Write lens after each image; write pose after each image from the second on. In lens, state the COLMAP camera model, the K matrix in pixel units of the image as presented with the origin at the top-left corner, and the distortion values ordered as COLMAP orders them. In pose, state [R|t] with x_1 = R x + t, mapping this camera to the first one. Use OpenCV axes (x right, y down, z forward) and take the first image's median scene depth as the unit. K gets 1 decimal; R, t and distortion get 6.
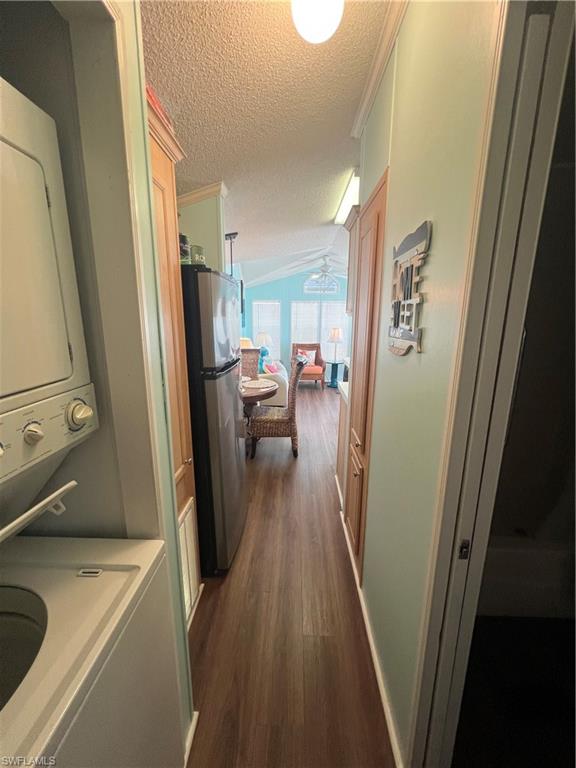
lens RADIAL K [[308.3, 0, 291.0], [0, 308.3, 385.1], [0, 0, 1]] dist [-0.002477, 0.000914]
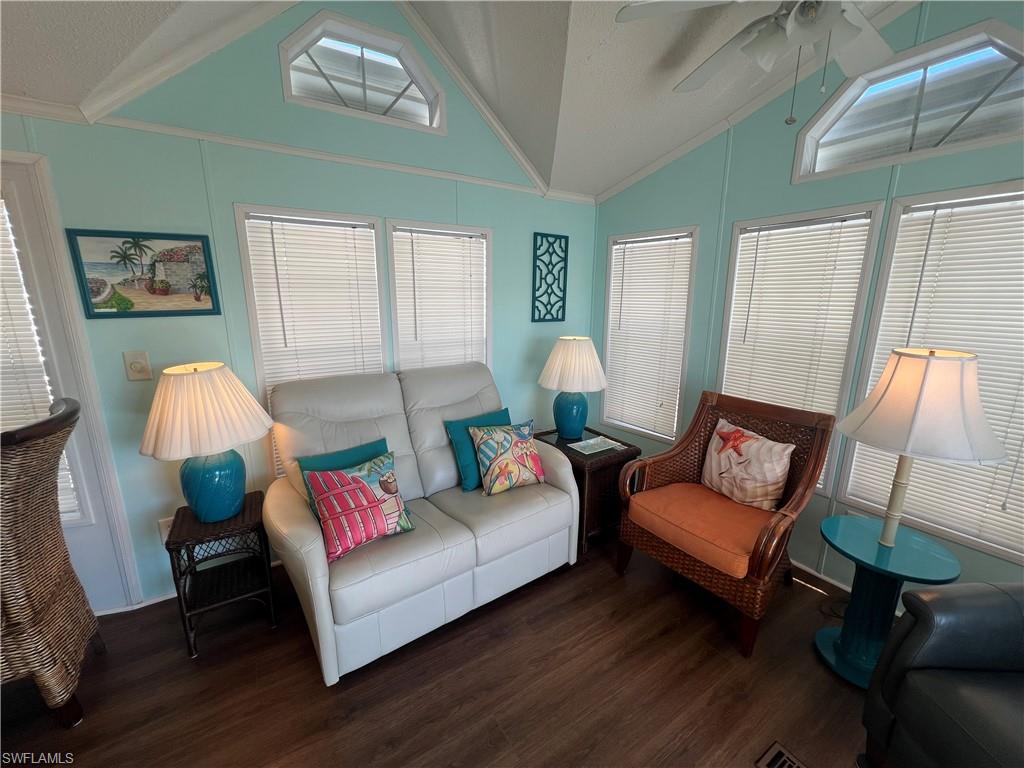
lens RADIAL K [[411.1, 0, 512.9], [0, 411.1, 383.7], [0, 0, 1]] dist [-0.002477, 0.000914]
pose [[0.558591, 0.172140, -0.811384, 0.196435], [-0.181758, 0.979855, 0.082752, -0.144791], [0.809284, 0.101251, 0.578626, 0.687644]]
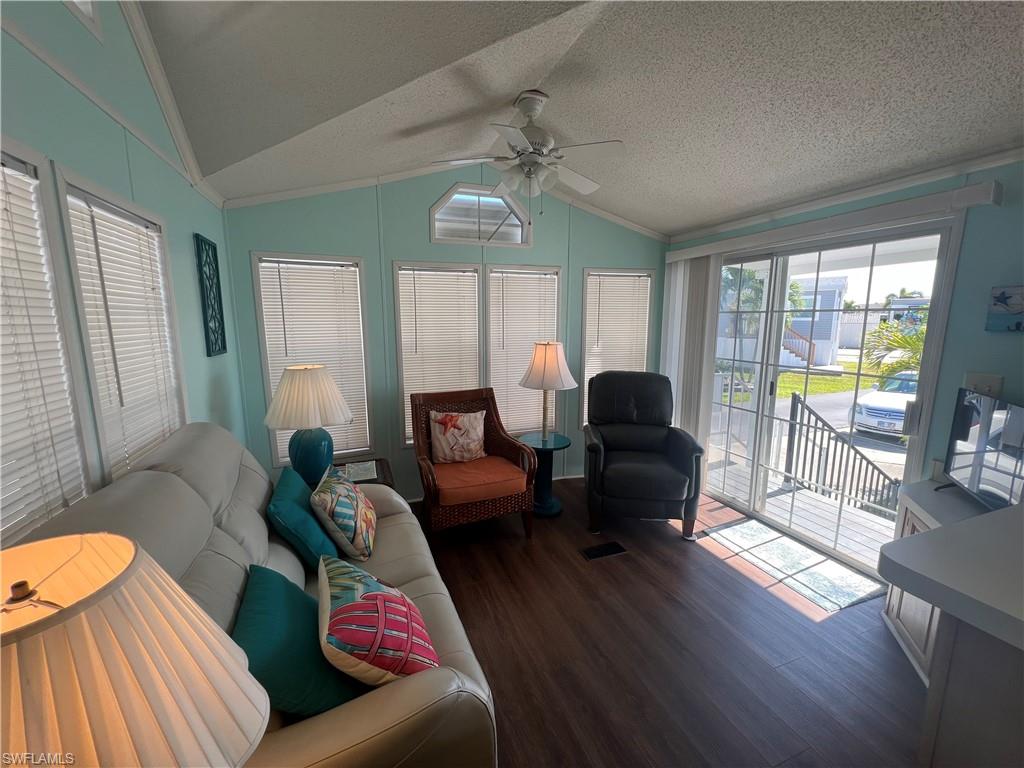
lens RADIAL K [[411.1, 0, 512.4], [0, 411.1, 383.1], [0, 0, 1]] dist [-0.002477, 0.000914]
pose [[0.930413, -0.068529, 0.360049, -0.050243], [0.089974, 0.995010, -0.043124, -0.122728], [-0.355297, 0.072518, 0.931936, 0.580623]]
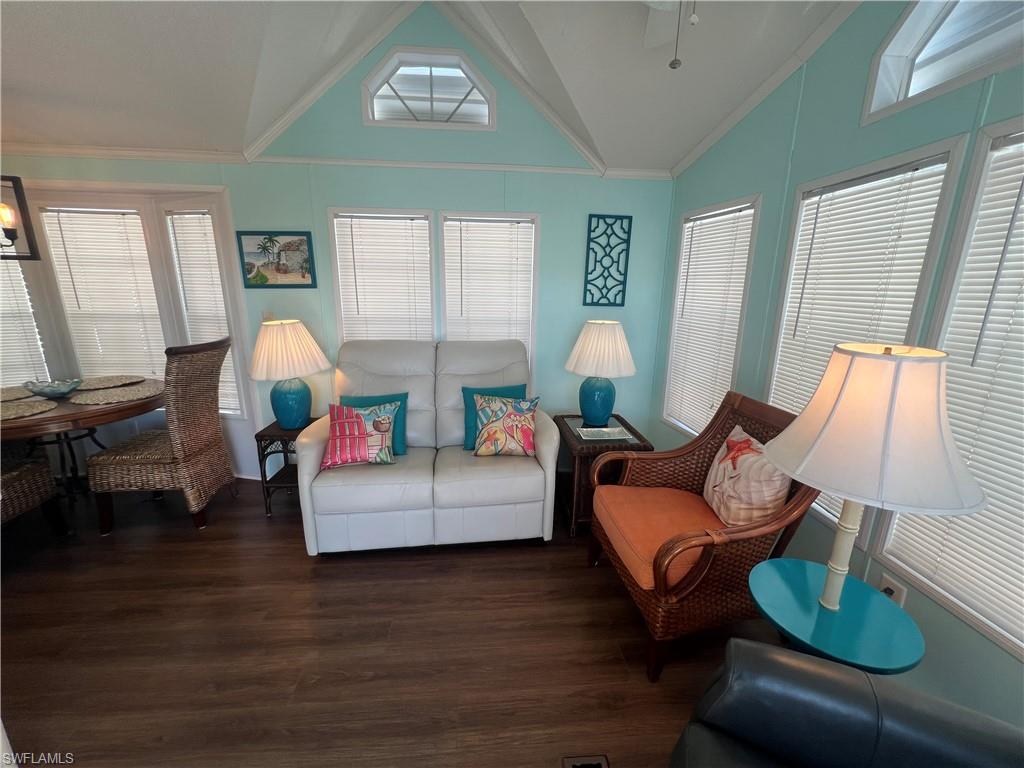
lens RADIAL K [[411.1, 0, 513.5], [0, 411.1, 384.2], [0, 0, 1]] dist [-0.002477, 0.000914]
pose [[0.106240, 0.232953, -0.966668, 0.272340], [-0.232326, 0.951076, 0.203662, -0.168148], [0.966818, 0.202945, 0.155163, 0.824543]]
